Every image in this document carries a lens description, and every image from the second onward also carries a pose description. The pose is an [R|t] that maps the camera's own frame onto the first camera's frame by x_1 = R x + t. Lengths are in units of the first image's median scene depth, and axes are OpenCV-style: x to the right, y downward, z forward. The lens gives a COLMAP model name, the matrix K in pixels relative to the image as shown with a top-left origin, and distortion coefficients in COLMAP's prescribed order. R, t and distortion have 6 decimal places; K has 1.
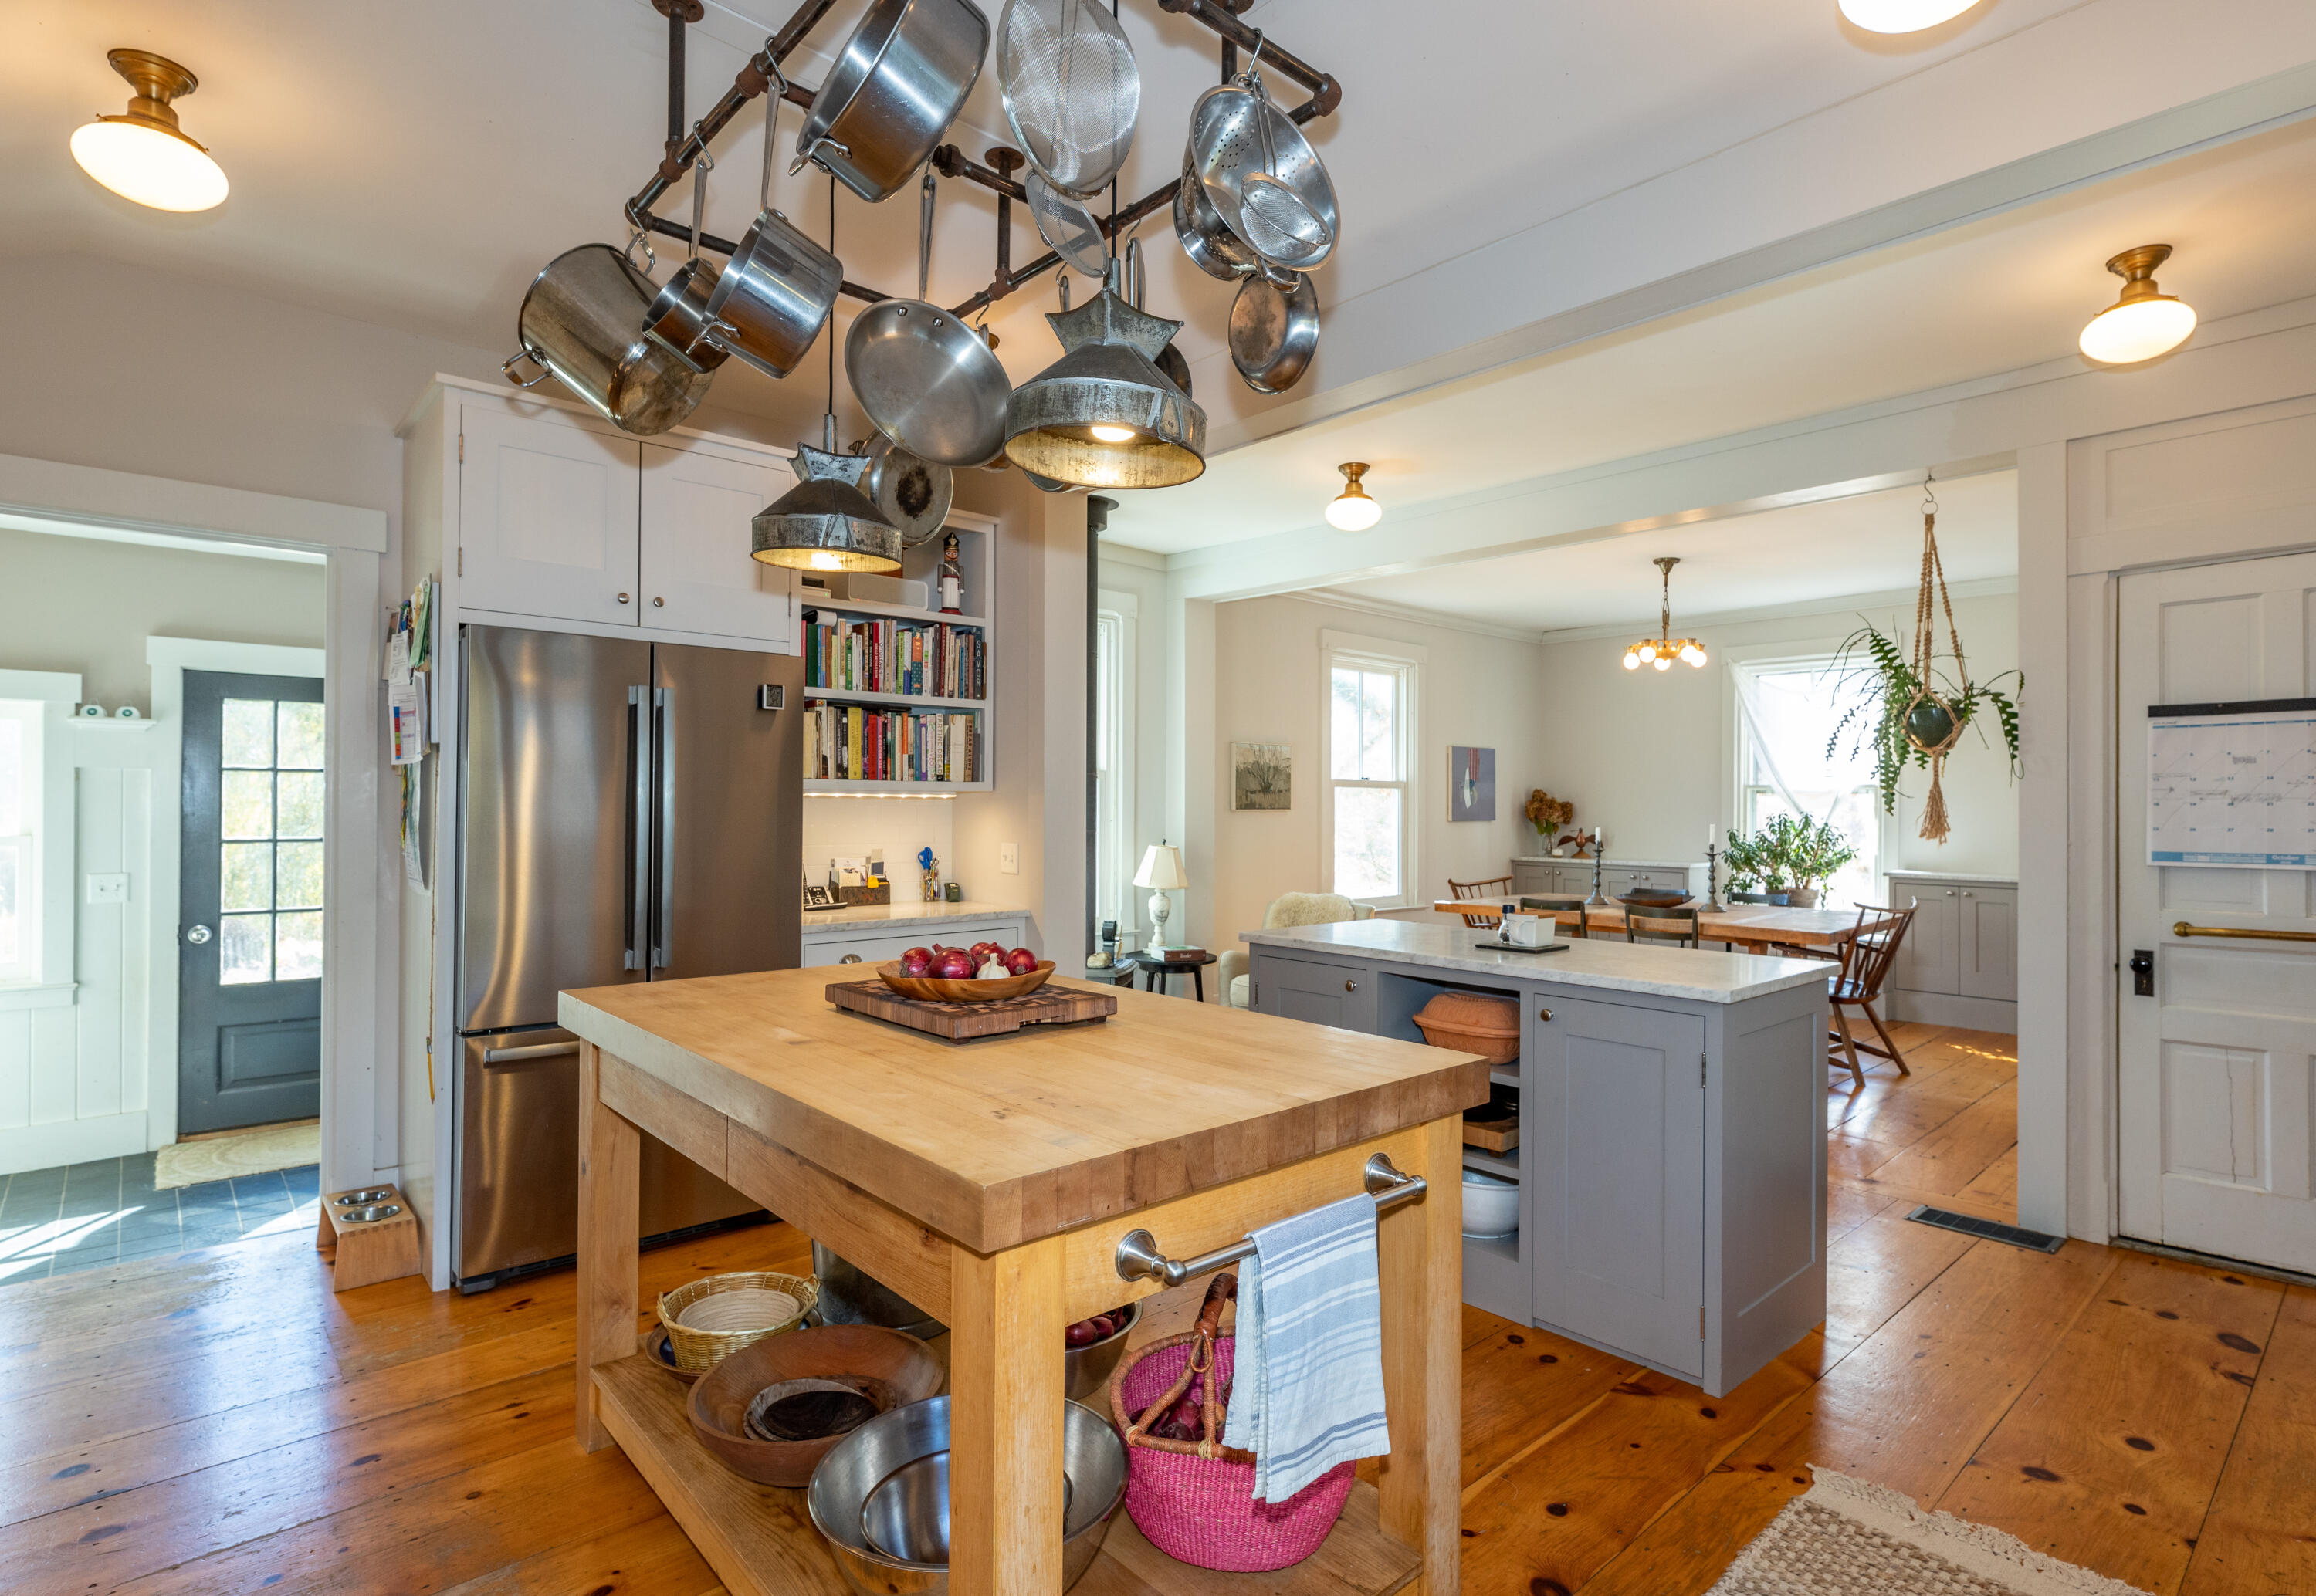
lens RADIAL K [[1189.5, 0, 1178.4], [0, 1189.5, 795.0], [0, 0, 1]] dist [-0.003150, 0.000351]
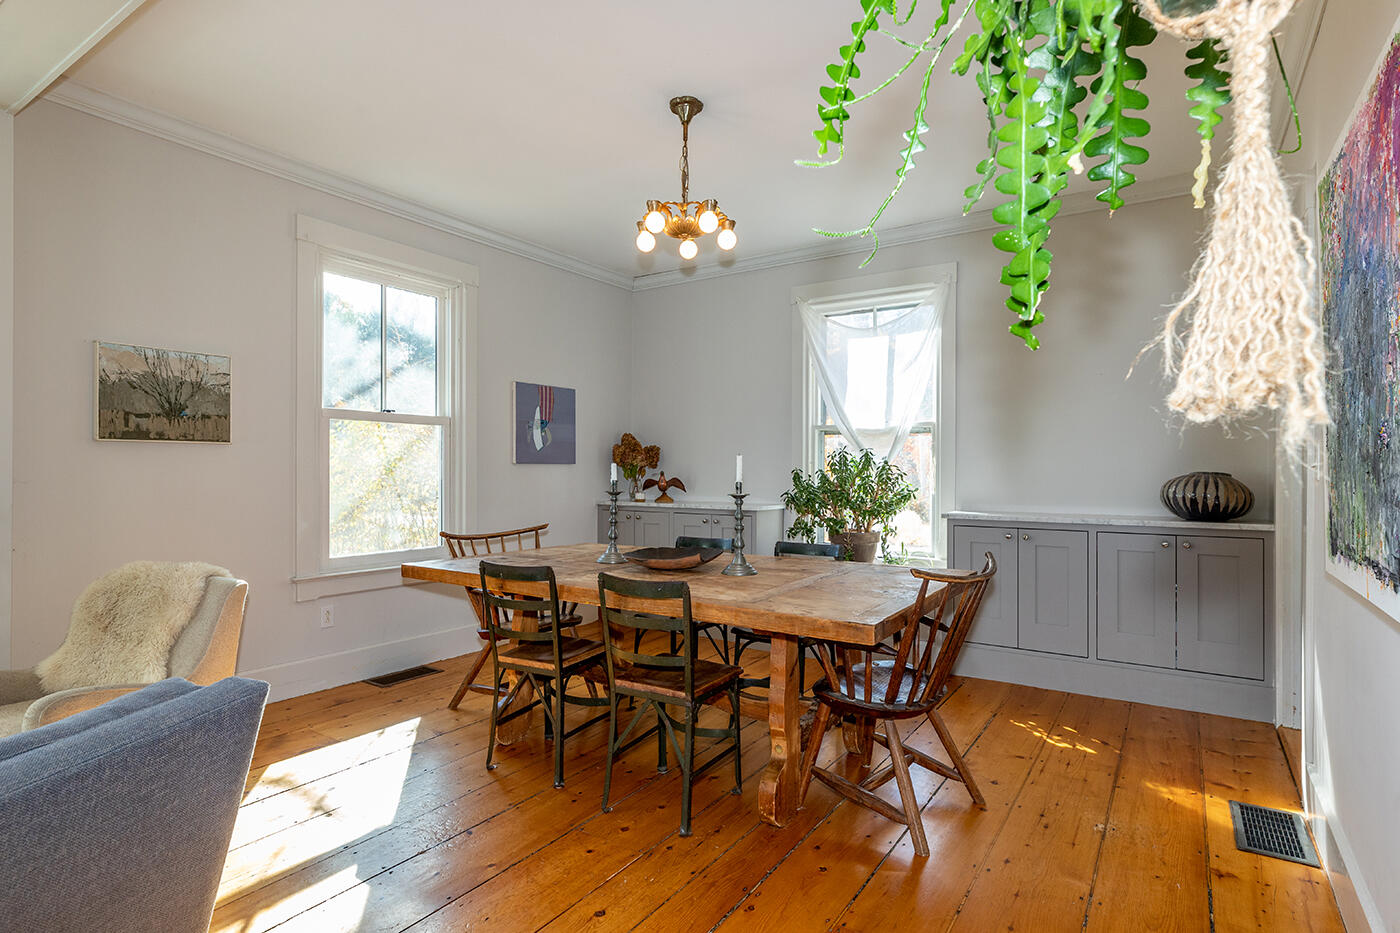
lens RADIAL K [[721.4, 0, 696.1], [0, 721.4, 465.8], [0, 0, 1]] dist [-0.003219, 0.000174]
pose [[0.975468, -0.000997, 0.220139, 0.265141], [0.000189, 0.999993, 0.003692, 0.023815], [-0.220141, -0.003560, 0.975462, 0.463802]]
